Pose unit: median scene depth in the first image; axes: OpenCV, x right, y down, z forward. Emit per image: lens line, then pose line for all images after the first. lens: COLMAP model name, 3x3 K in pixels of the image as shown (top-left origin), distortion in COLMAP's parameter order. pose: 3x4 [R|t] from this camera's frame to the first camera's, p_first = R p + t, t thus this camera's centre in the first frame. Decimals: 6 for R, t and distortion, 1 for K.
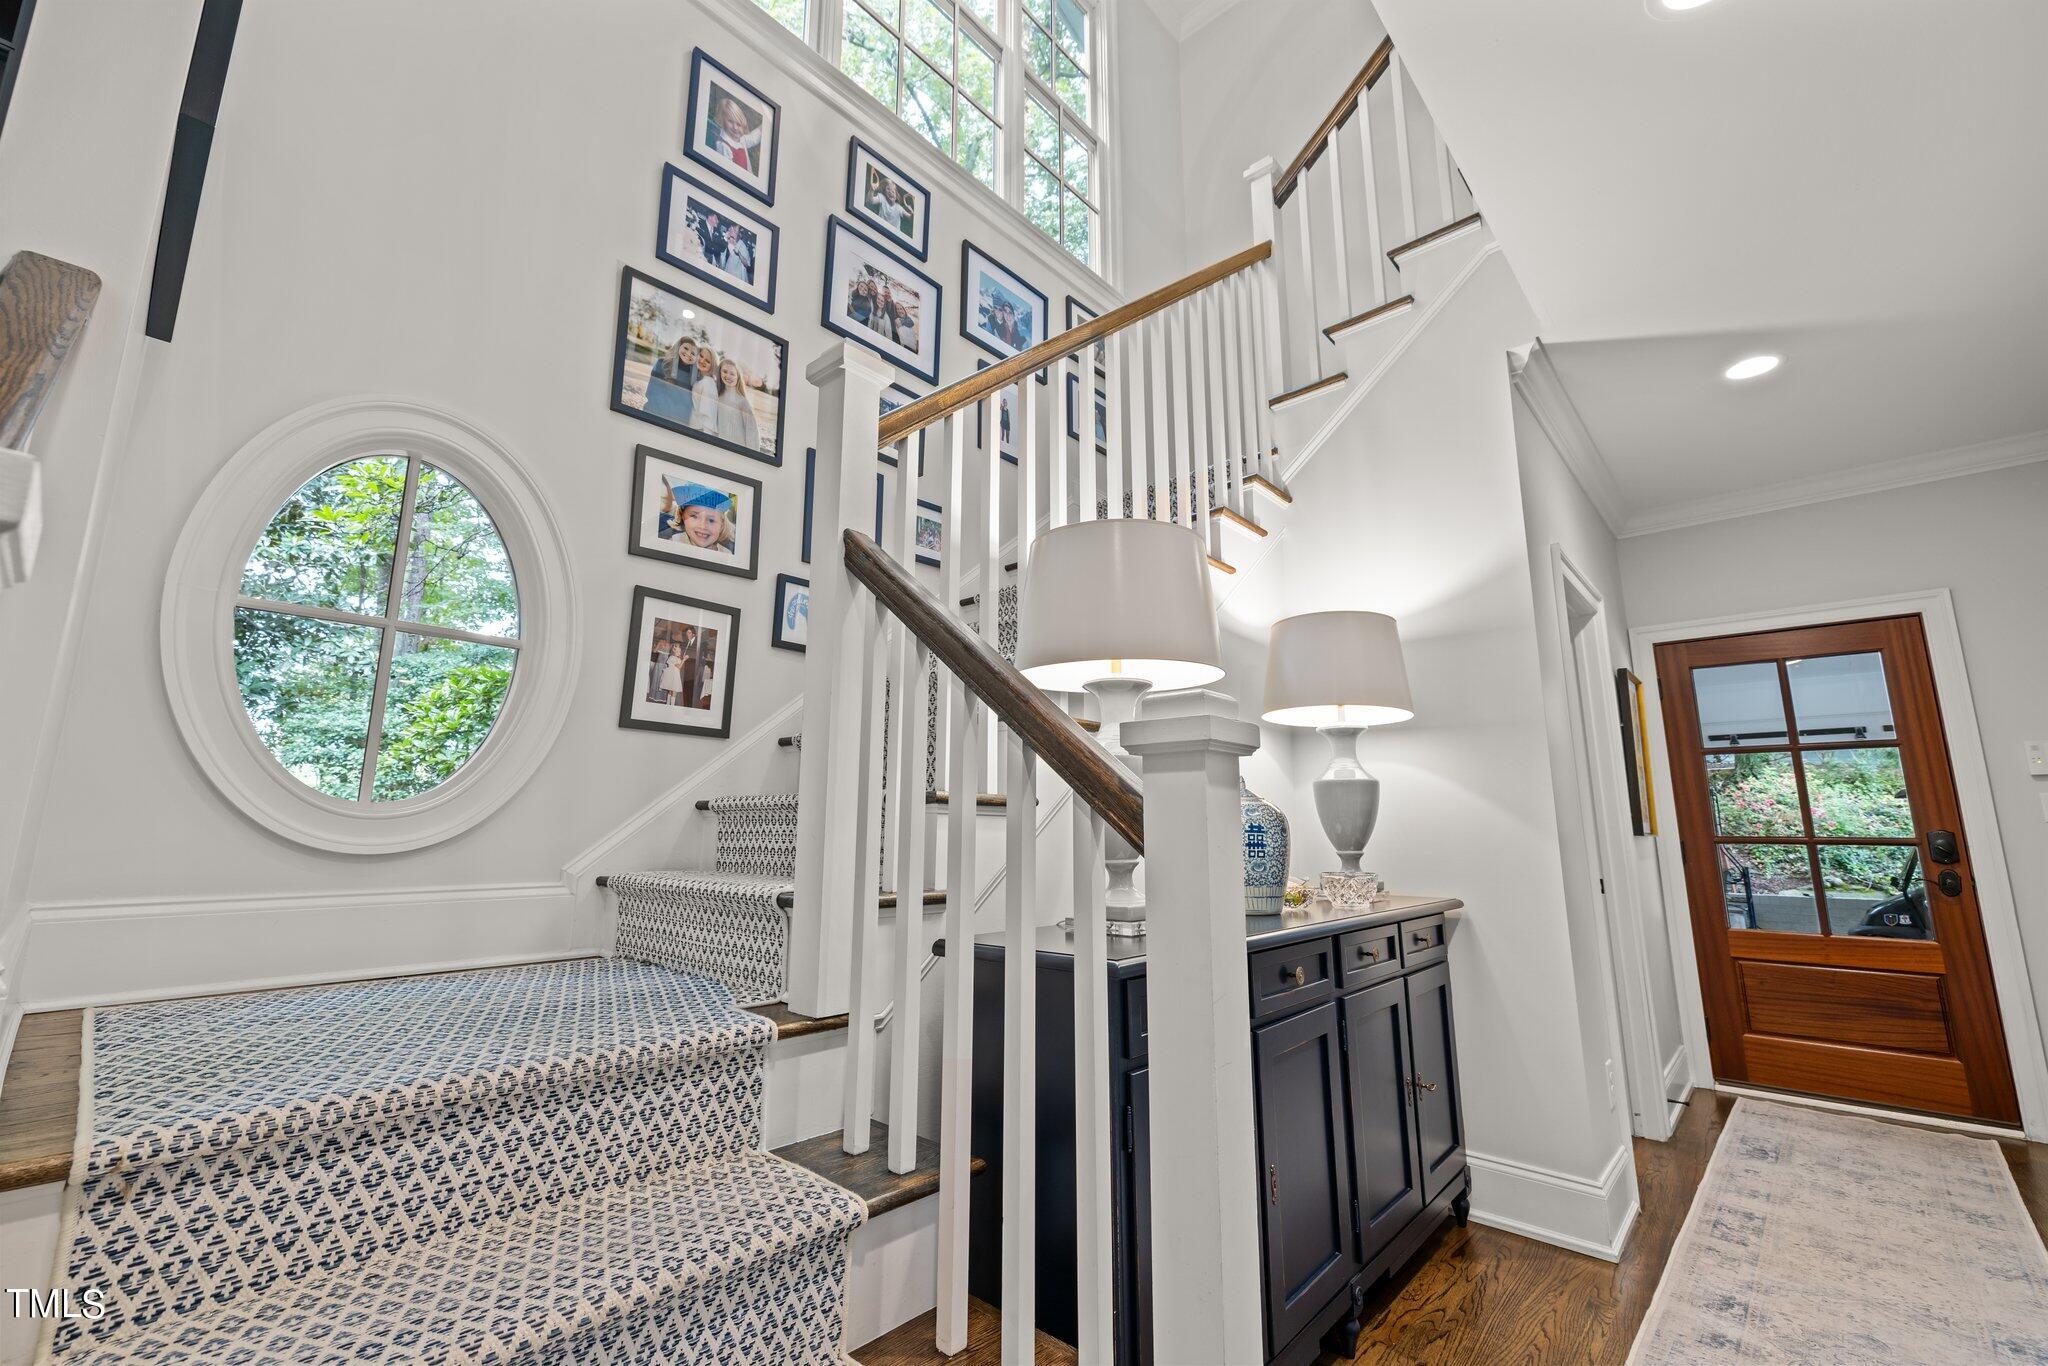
lens RADIAL K [[857.1, 0, 1015.3], [0, 857.1, 669.9], [0, 0, 1]] dist [-0.002274, 0.000042]
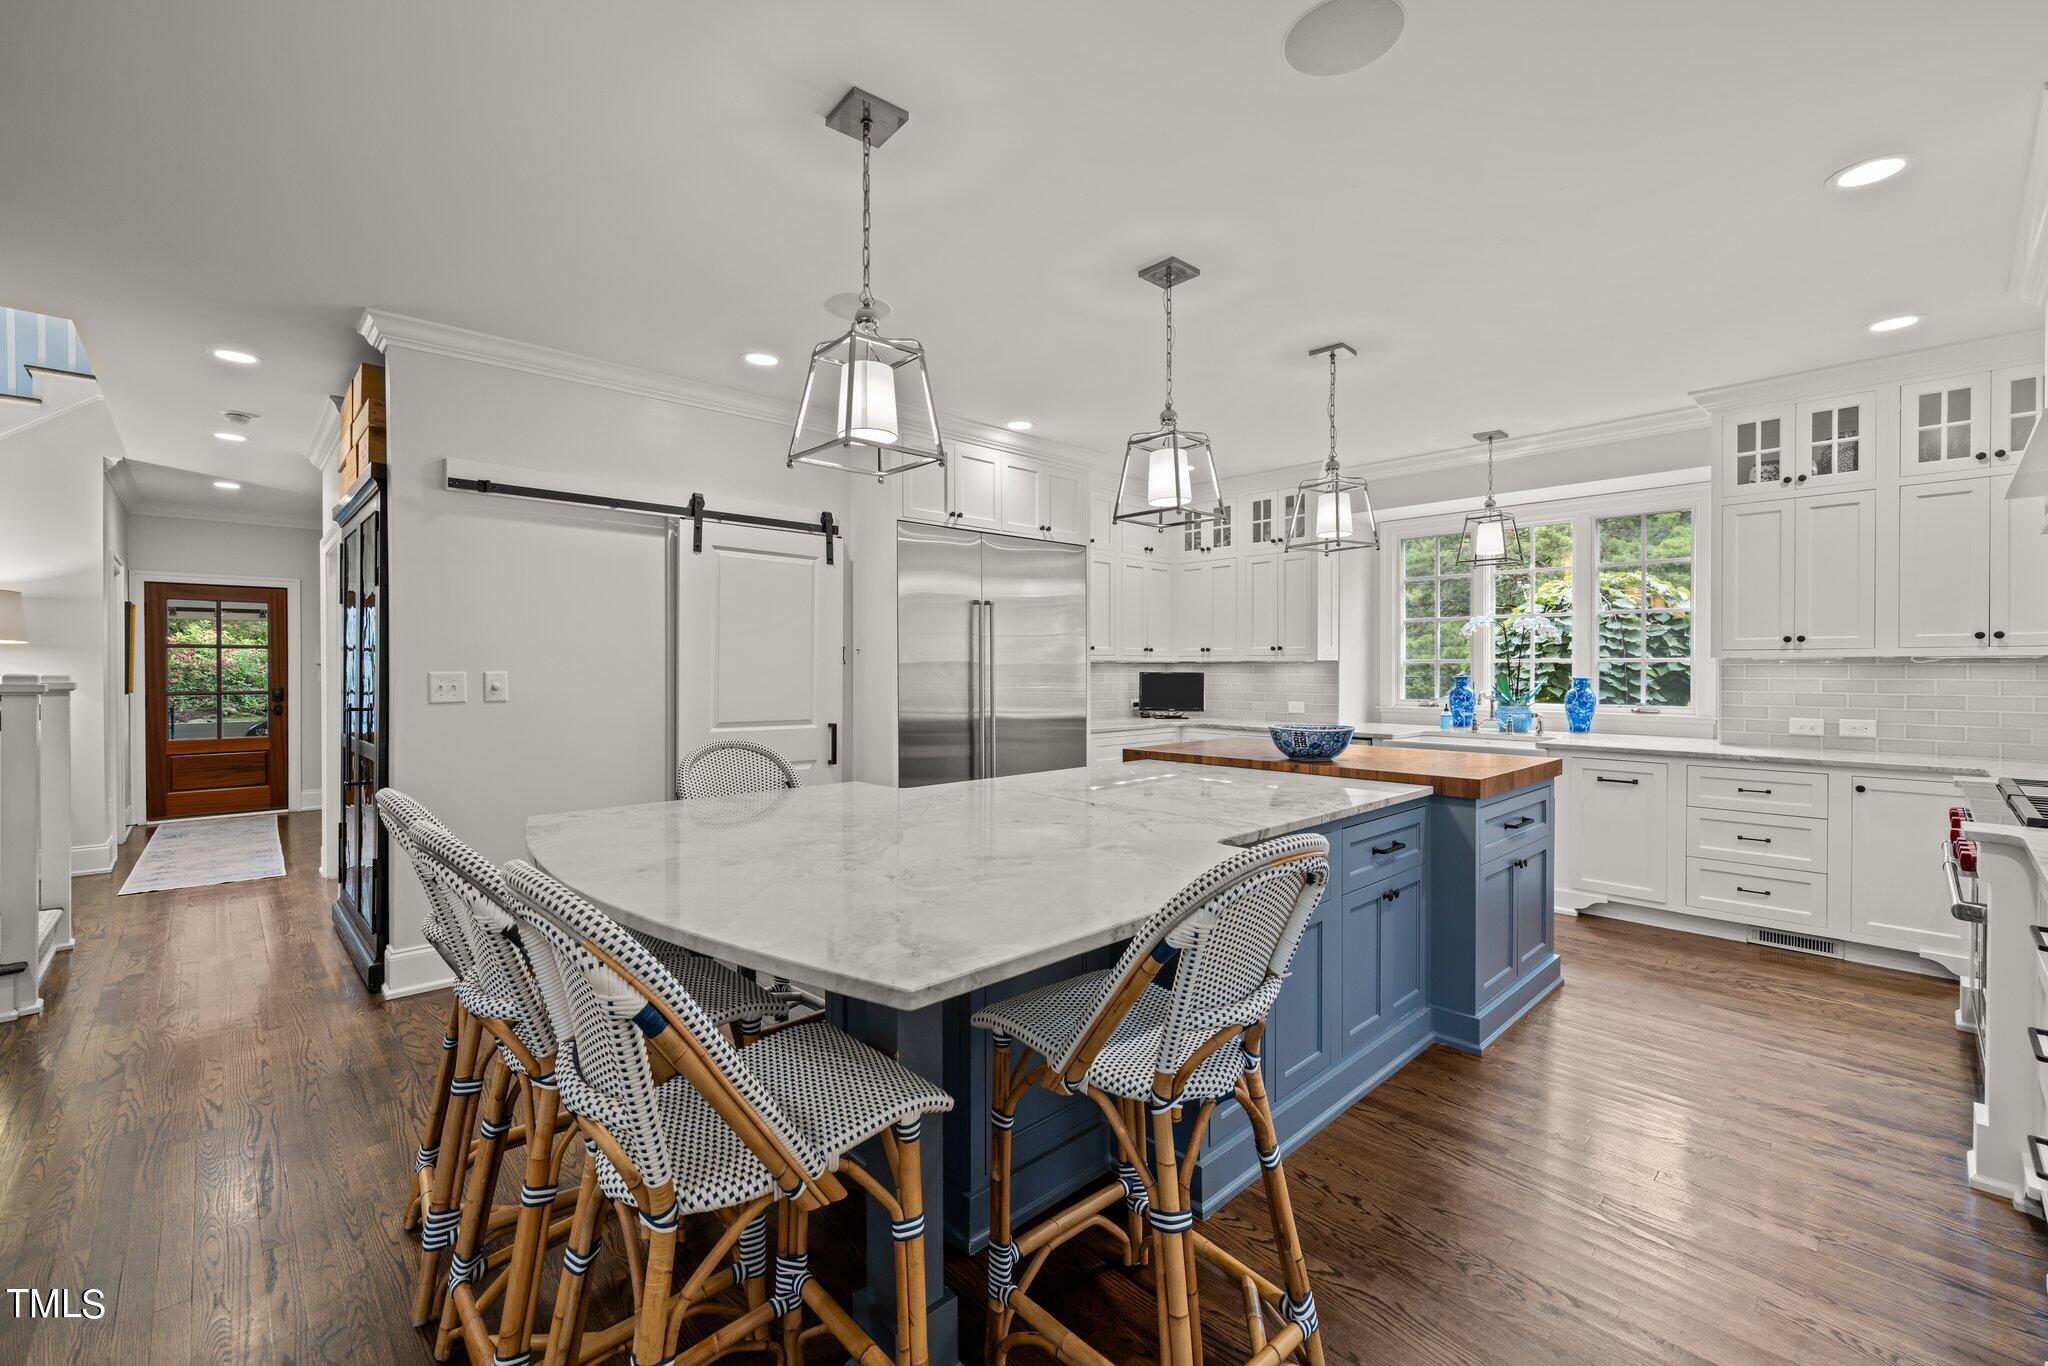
lens RADIAL K [[857.1, 0, 1015.3], [0, 857.1, 669.9], [0, 0, 1]] dist [-0.002274, 0.000042]
pose [[0.081068, -0.009016, 0.996668, -0.715865], [-0.185311, 0.982388, 0.023960, -0.193119], [-0.979330, -0.186636, 0.077970, -0.761022]]
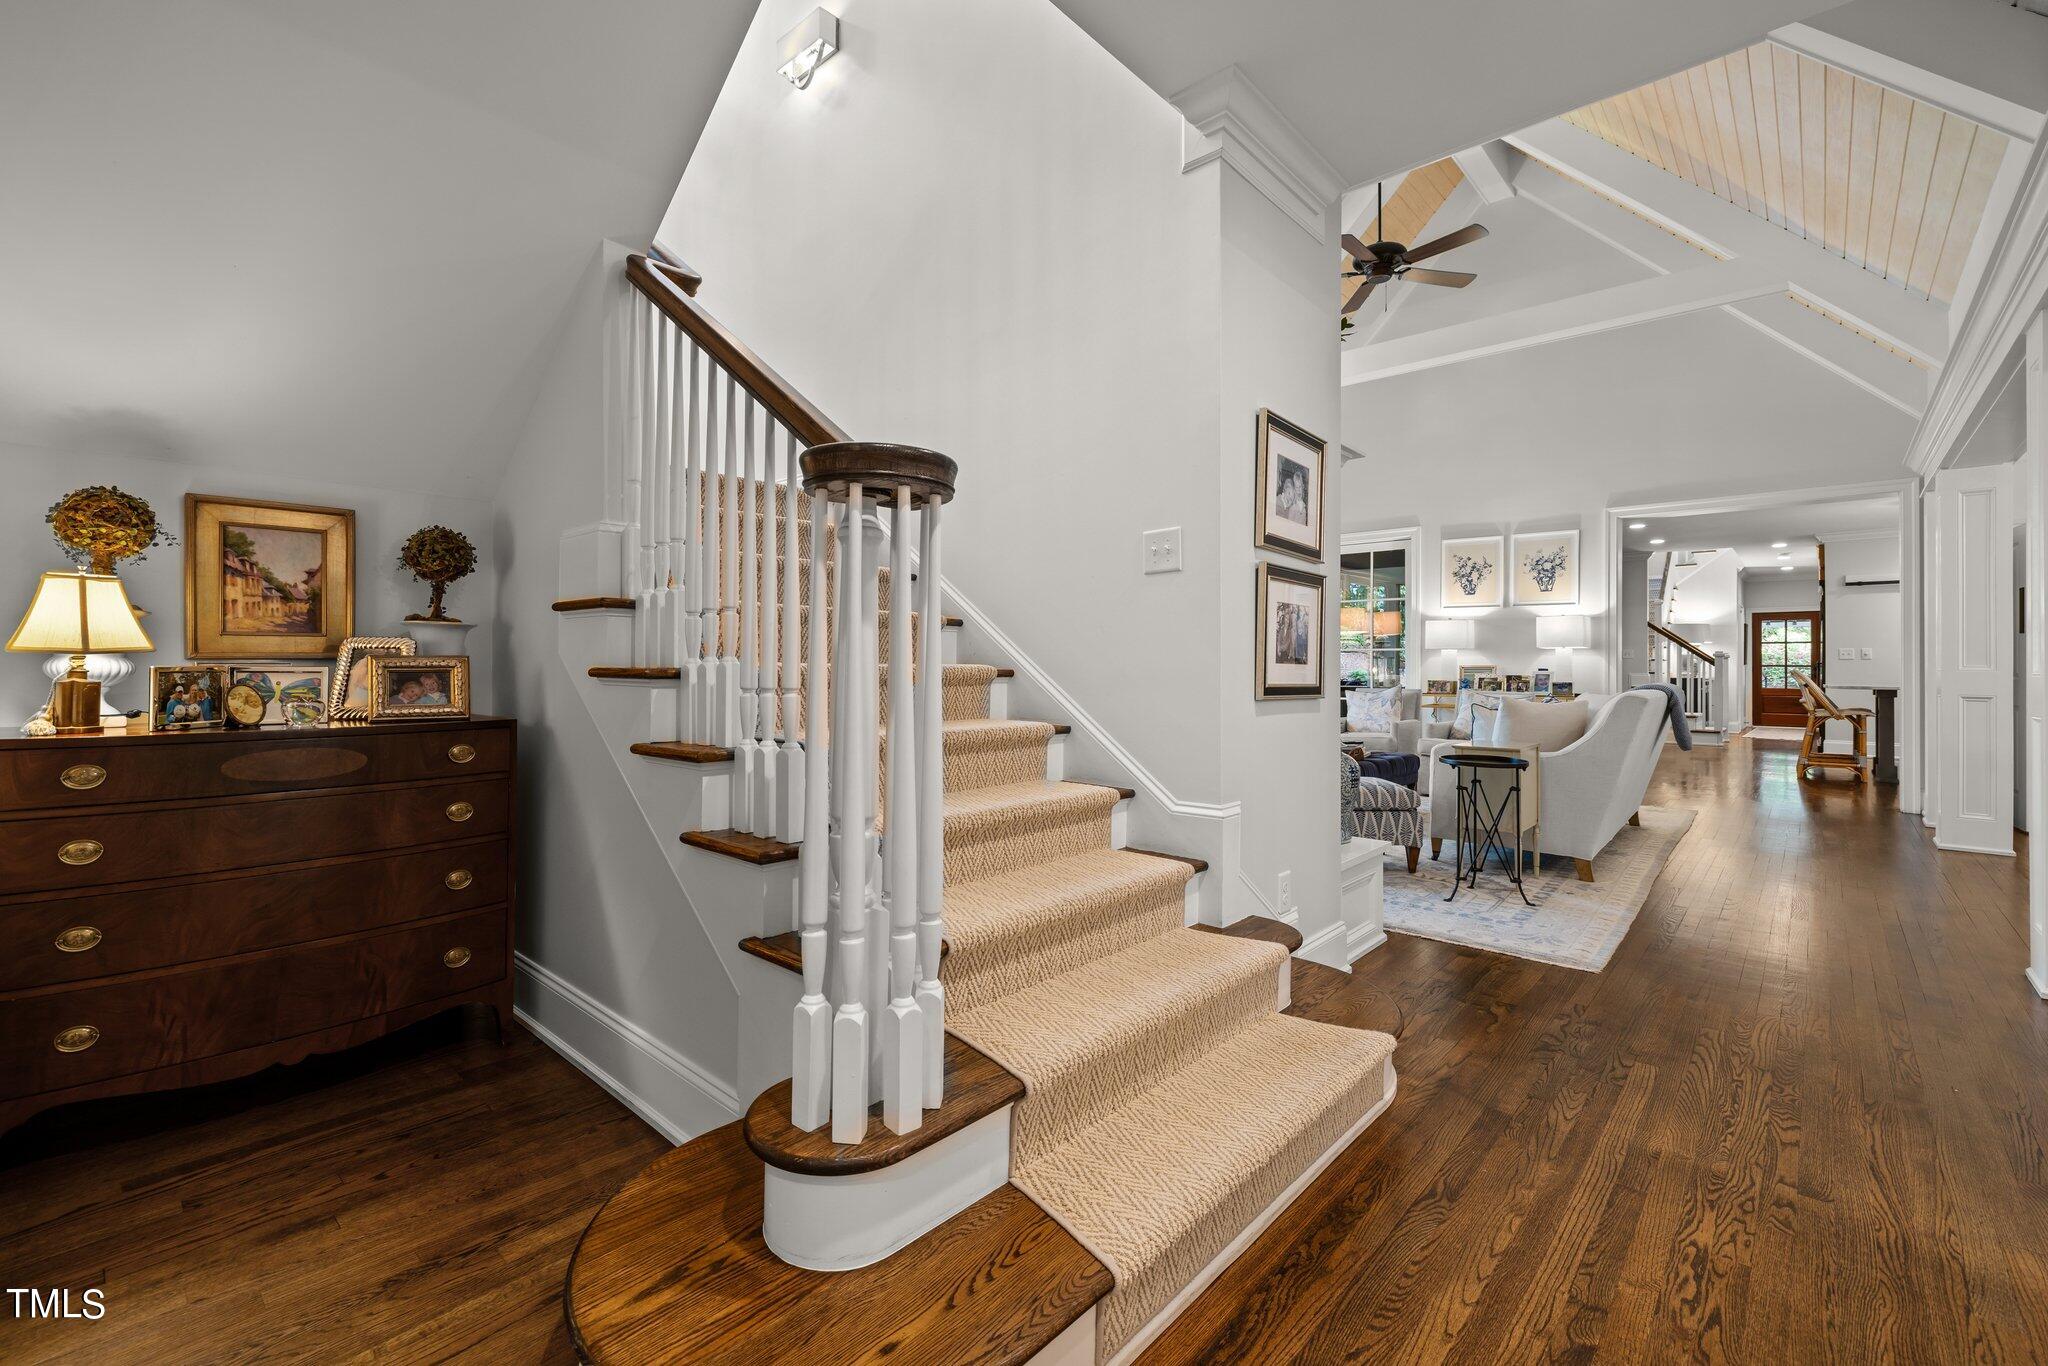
lens RADIAL K [[857.1, 0, 1015.3], [0, 857.1, 669.9], [0, 0, 1]] dist [-0.002274, 0.000042]
pose [[0.999817, -0.005261, -0.018398, -2.059212], [0.008704, 0.981271, 0.192436, -0.461399], [0.017041, -0.192561, 0.981137, -2.370386]]
